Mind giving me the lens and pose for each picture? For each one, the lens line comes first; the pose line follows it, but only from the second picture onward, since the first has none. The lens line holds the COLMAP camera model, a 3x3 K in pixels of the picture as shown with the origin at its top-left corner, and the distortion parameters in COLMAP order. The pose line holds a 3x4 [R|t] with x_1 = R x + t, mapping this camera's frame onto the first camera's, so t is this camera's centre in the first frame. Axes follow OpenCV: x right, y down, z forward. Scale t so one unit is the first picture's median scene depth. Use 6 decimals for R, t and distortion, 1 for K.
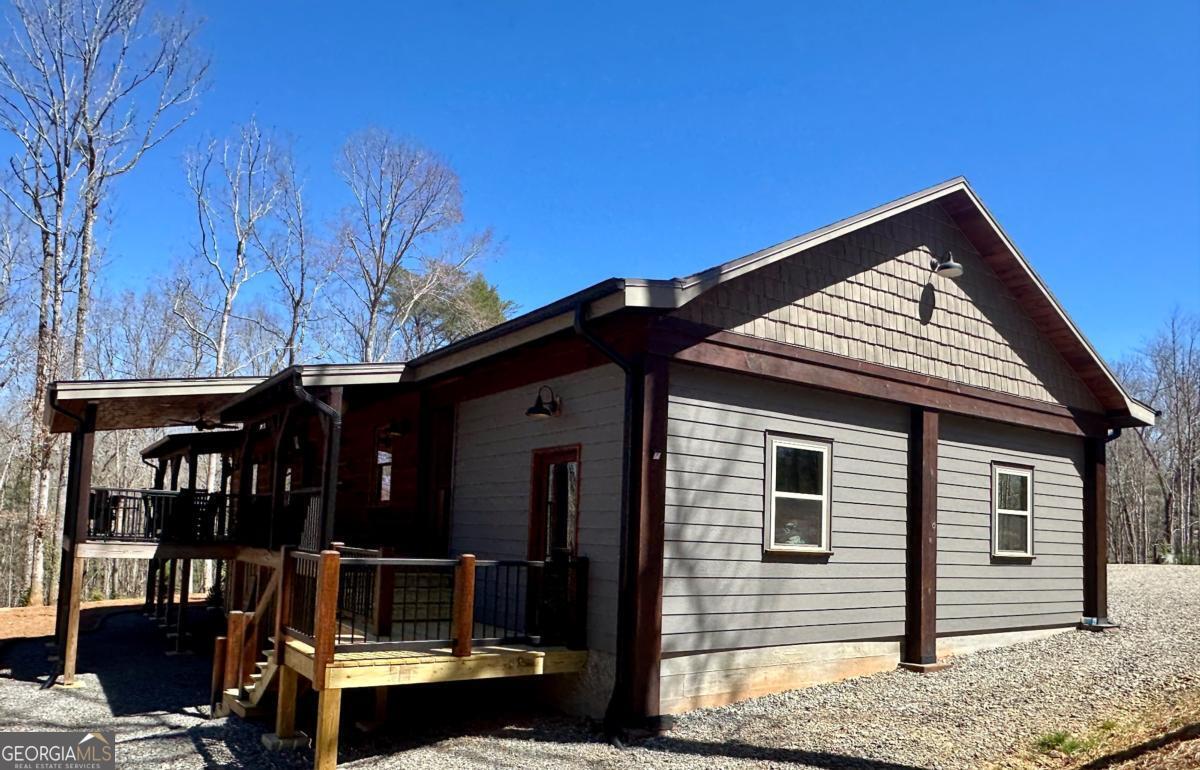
lens RADIAL K [[854.5, 0, 603.3], [0, 854.5, 443.7], [0, 0, 1]] dist [0.002856, 0.003505]
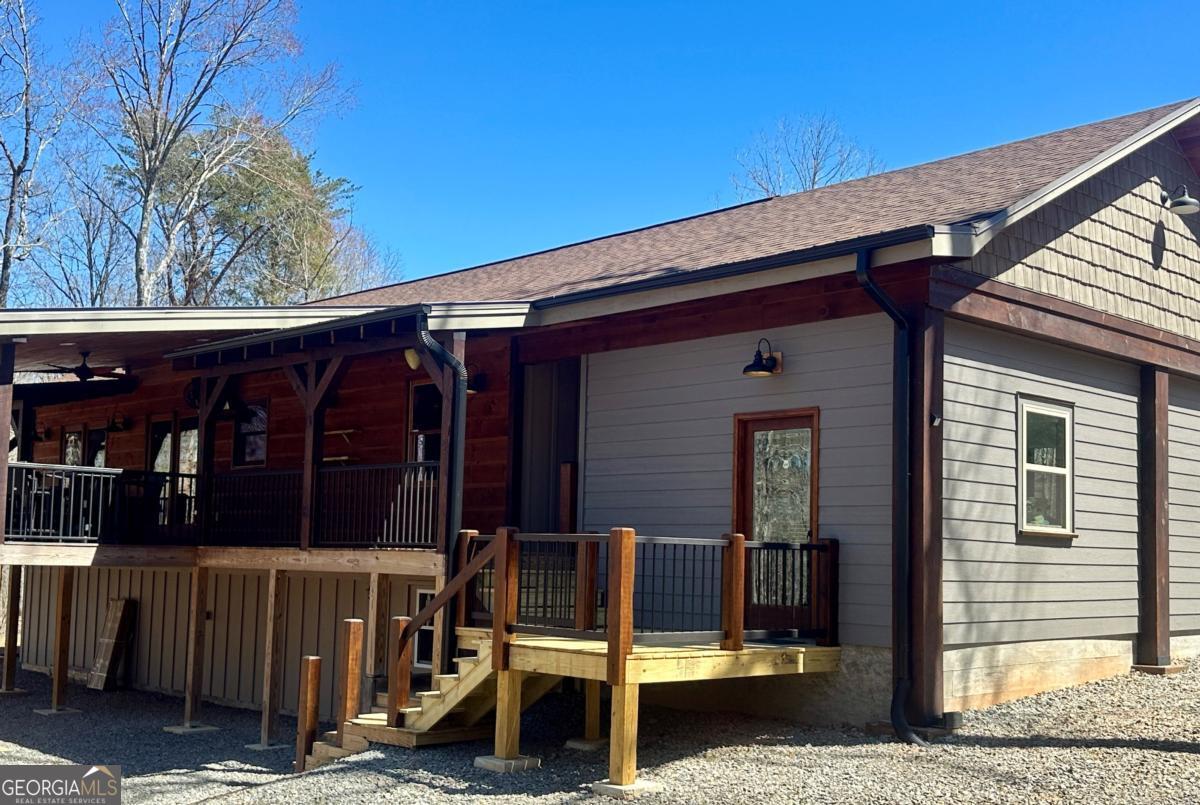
lens RADIAL K [[1336.1, 0, 599.8], [0, 1336.1, 410.0], [0, 0, 1]] dist [0.055338, 0.000000]
pose [[0.987372, 0.006589, 0.158284, -0.452767], [-0.007442, 0.999961, 0.004794, -0.001820], [-0.158246, -0.005911, 0.987382, -0.283807]]
